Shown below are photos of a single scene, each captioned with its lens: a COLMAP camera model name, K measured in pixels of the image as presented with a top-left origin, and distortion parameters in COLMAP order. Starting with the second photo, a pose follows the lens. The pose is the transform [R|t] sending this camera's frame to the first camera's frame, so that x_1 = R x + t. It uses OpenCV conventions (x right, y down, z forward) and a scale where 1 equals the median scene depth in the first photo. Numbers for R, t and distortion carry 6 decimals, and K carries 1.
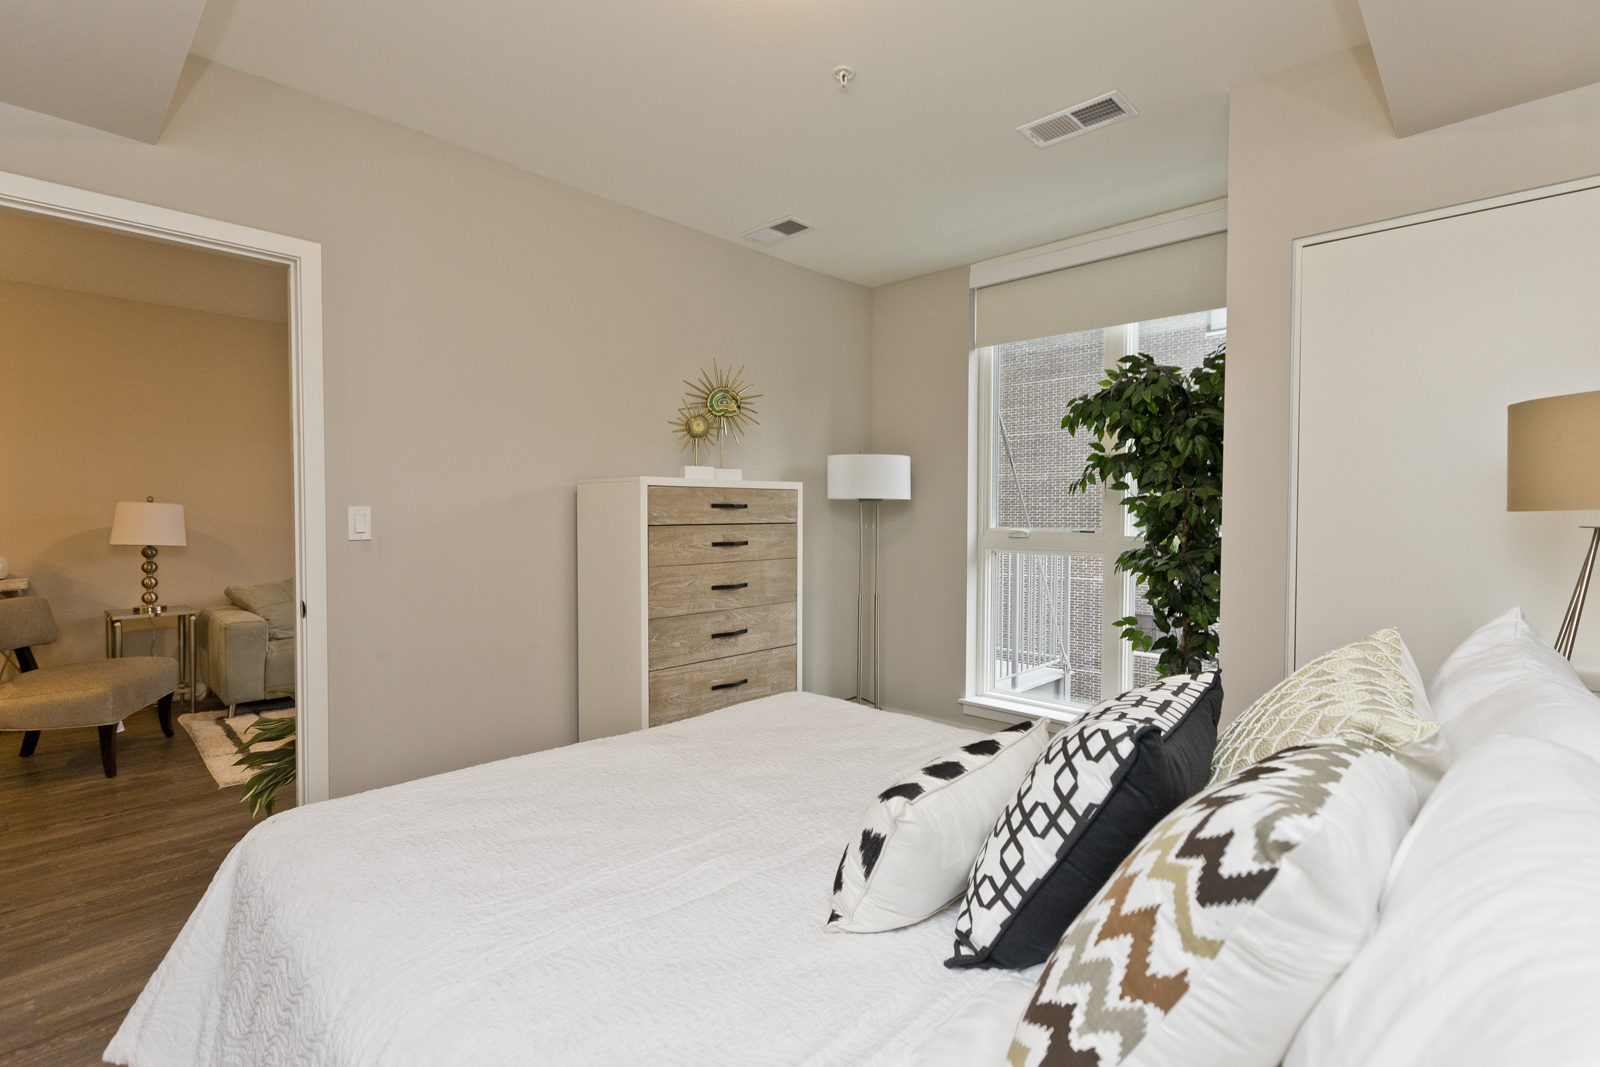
lens RADIAL K [[742.6, 0, 795.9], [0, 742.6, 516.8], [0, 0, 1]] dist [0.002199, 0.000022]
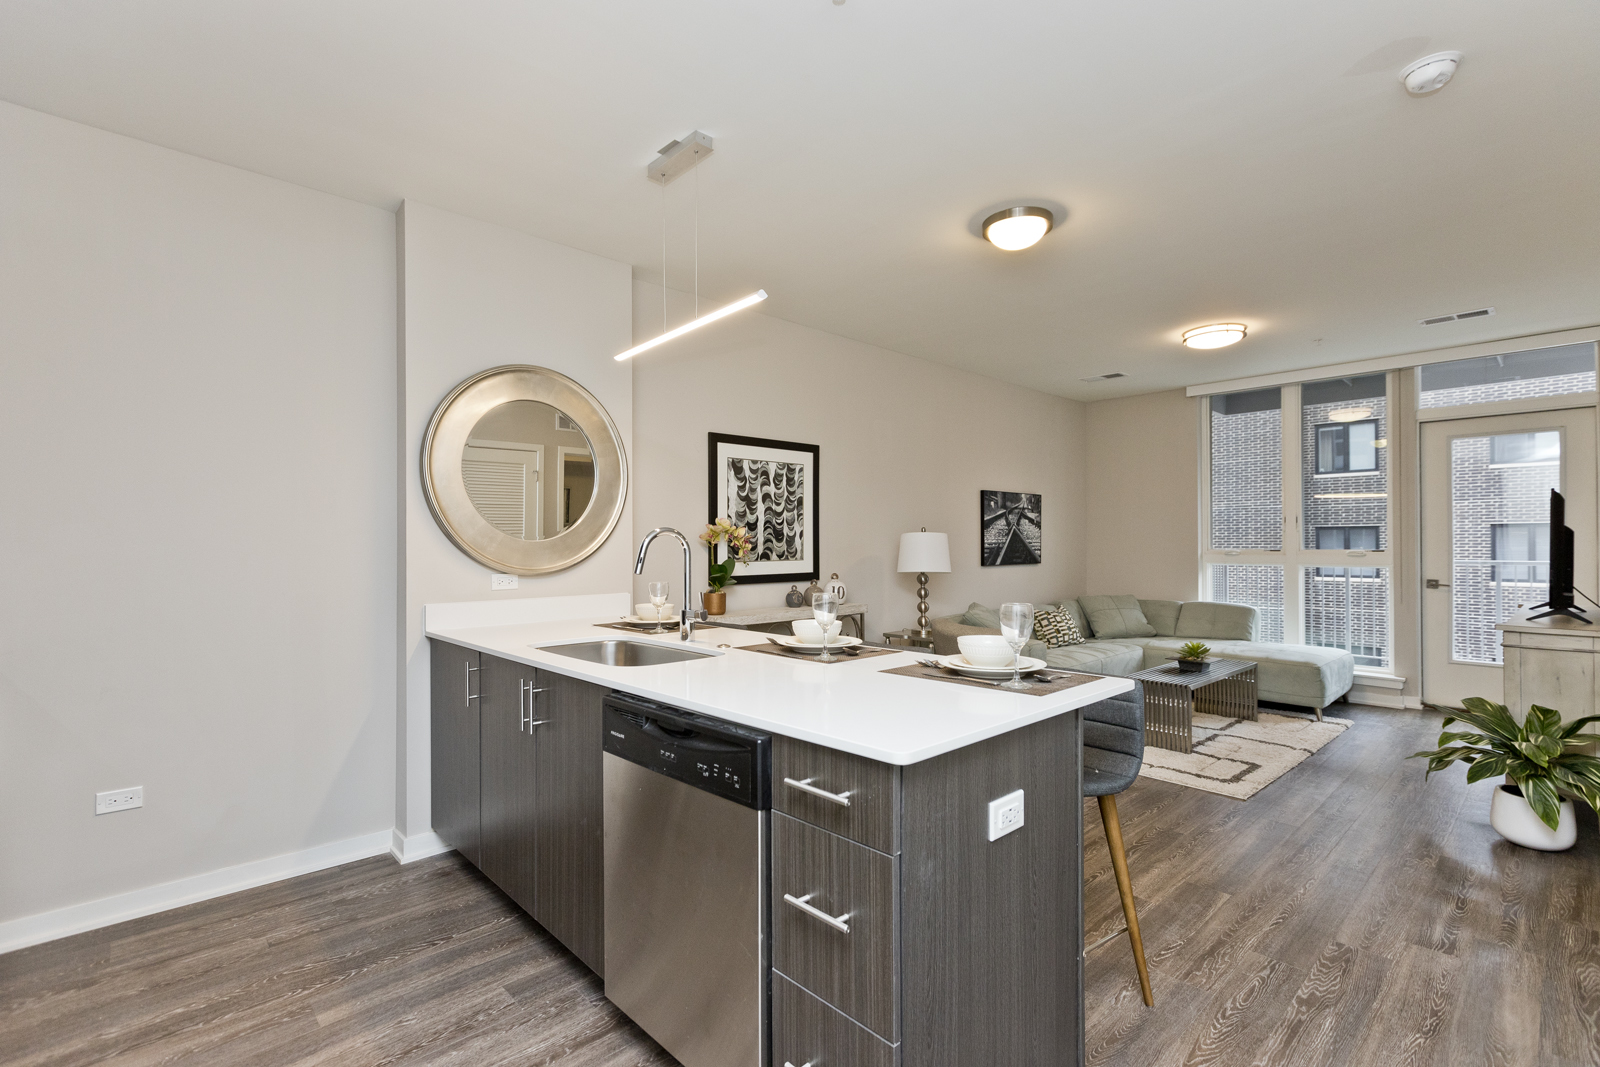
lens RADIAL K [[736.0, 0, 803.0], [0, 736.0, 537.8], [0, 0, 1]] dist [0.001876, 0.000808]
pose [[0.998707, -0.003066, -0.050735, -1.365168], [0.002412, 0.999913, -0.012954, 0.002545], [0.050771, 0.012815, 0.998628, -0.091001]]
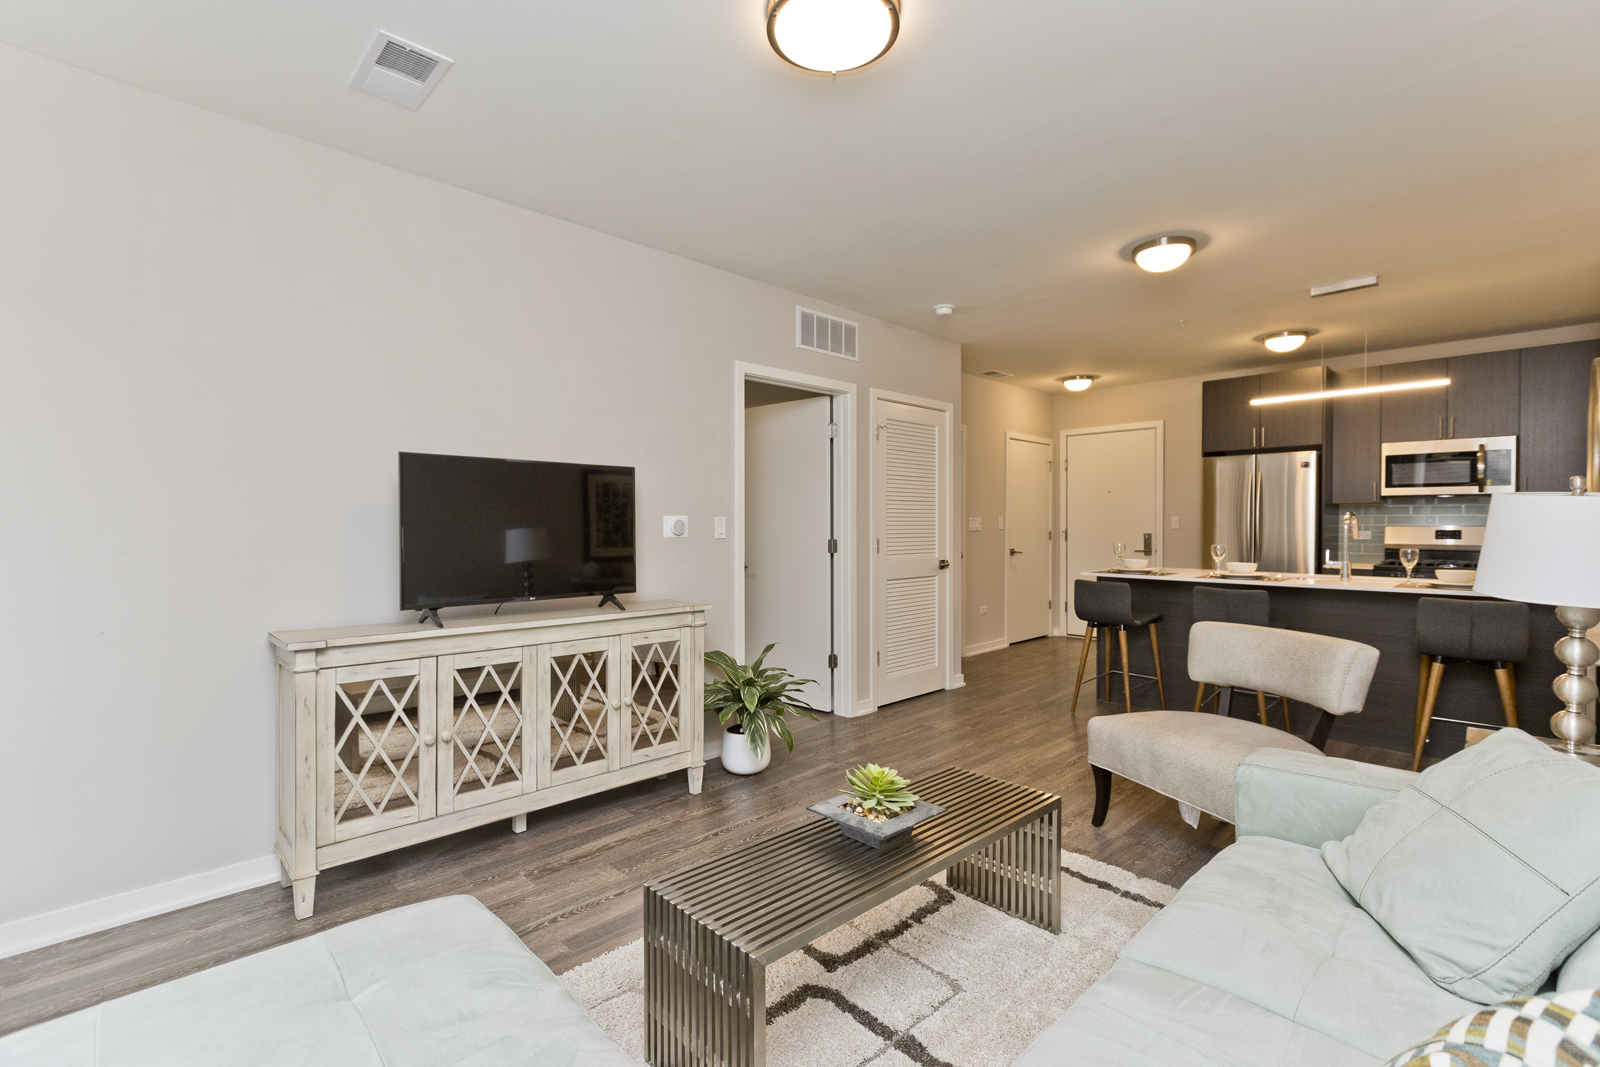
lens RADIAL K [[731.6, 0, 800.0], [0, 731.6, 533.5], [0, 0, 1]] dist [-0.002639, -0.000237]
pose [[-0.999412, 0.002069, 0.034212, -0.639159], [0.002747, 0.999801, 0.019783, -0.006946], [-0.034164, 0.019866, -0.999219, 1.948948]]
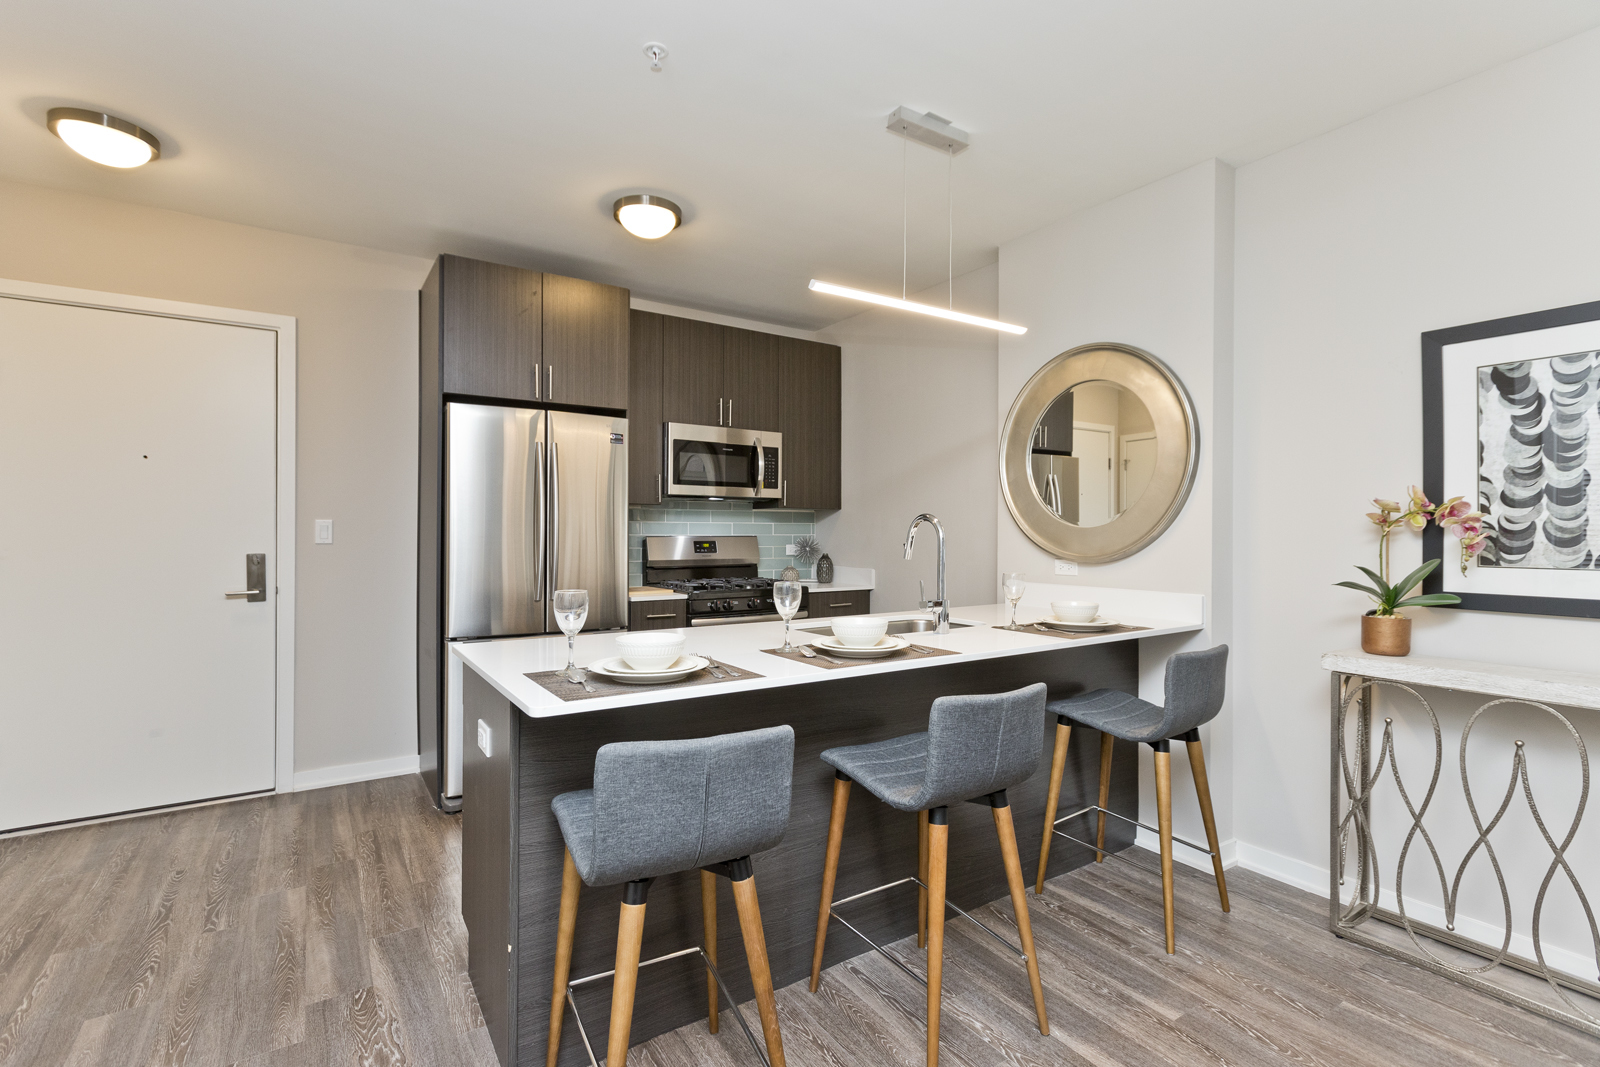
lens RADIAL K [[740.1, 0, 791.1], [0, 740.1, 533.5], [0, 0, 1]] dist [0.000905, -0.000203]
pose [[-0.233122, 0.003976, -0.972439, -0.777329], [-0.007239, 0.999957, 0.005823, -0.001566], [0.972421, 0.008397, -0.233083, 0.703903]]
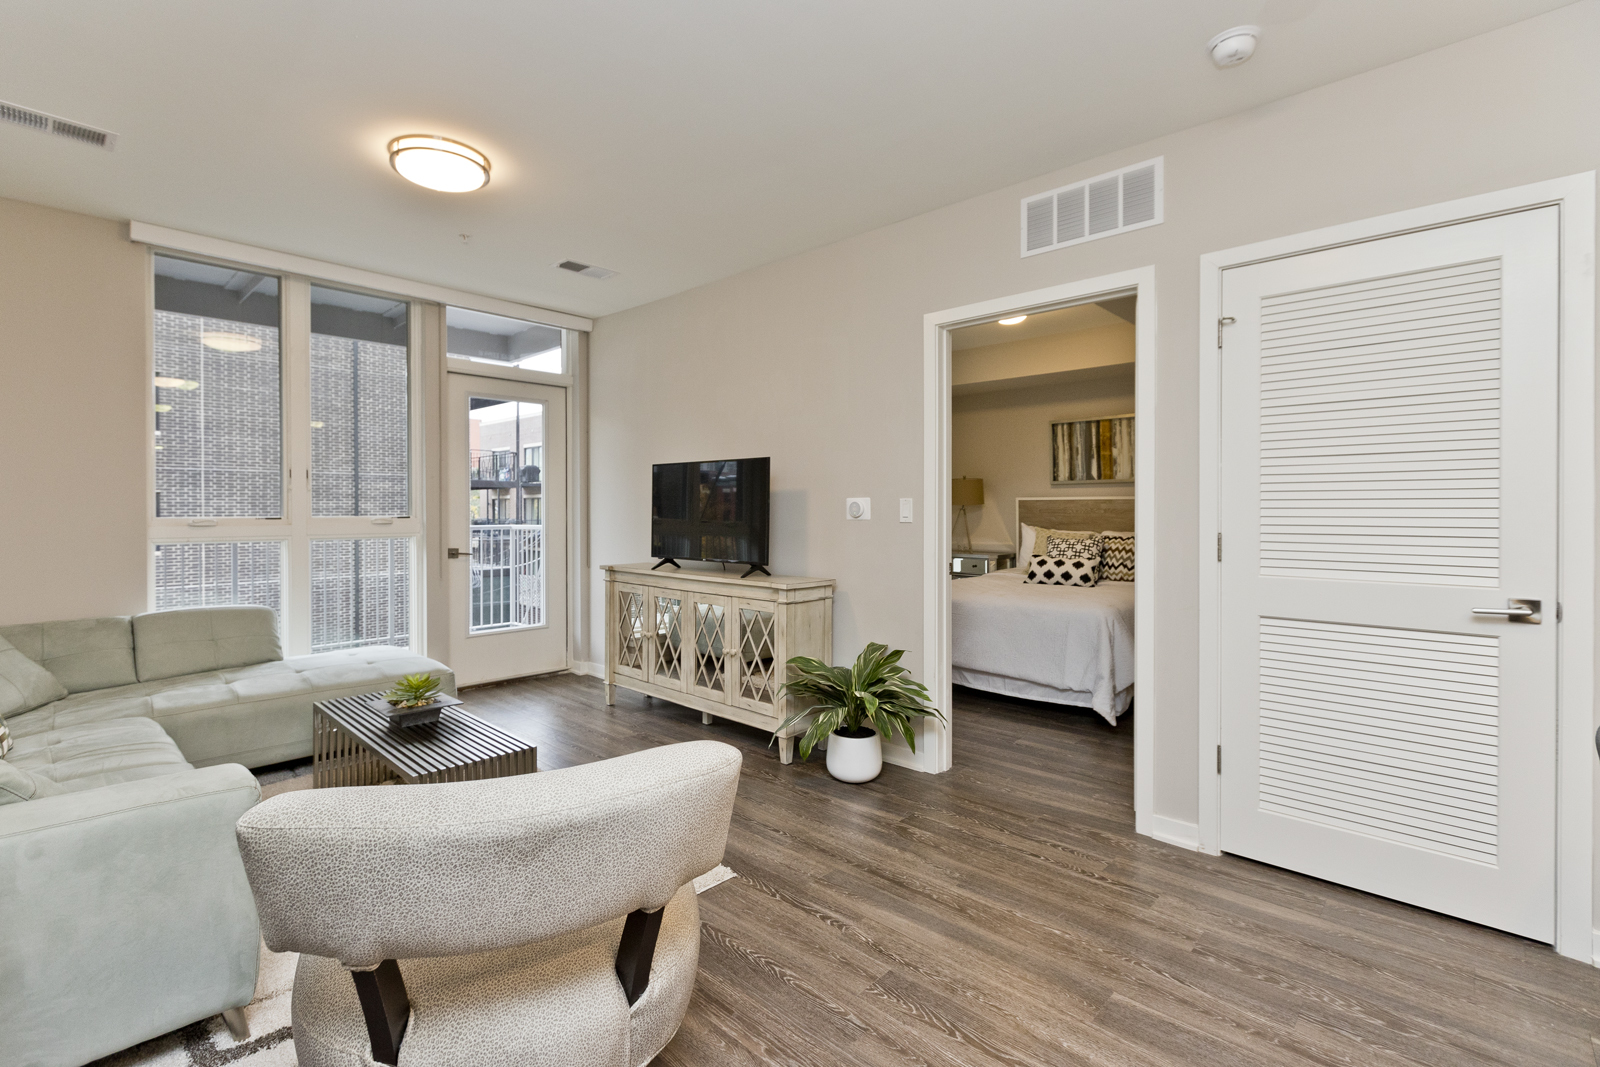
lens RADIAL K [[730.8, 0, 781.9], [0, 730.8, 508.3], [0, 0, 1]] dist [0.001976, 0.000376]
pose [[0.003038, -0.001601, 0.999994, -1.509687], [0.008578, 0.999962, 0.001575, 0.000818], [-0.999959, 0.008573, 0.003052, 0.959087]]
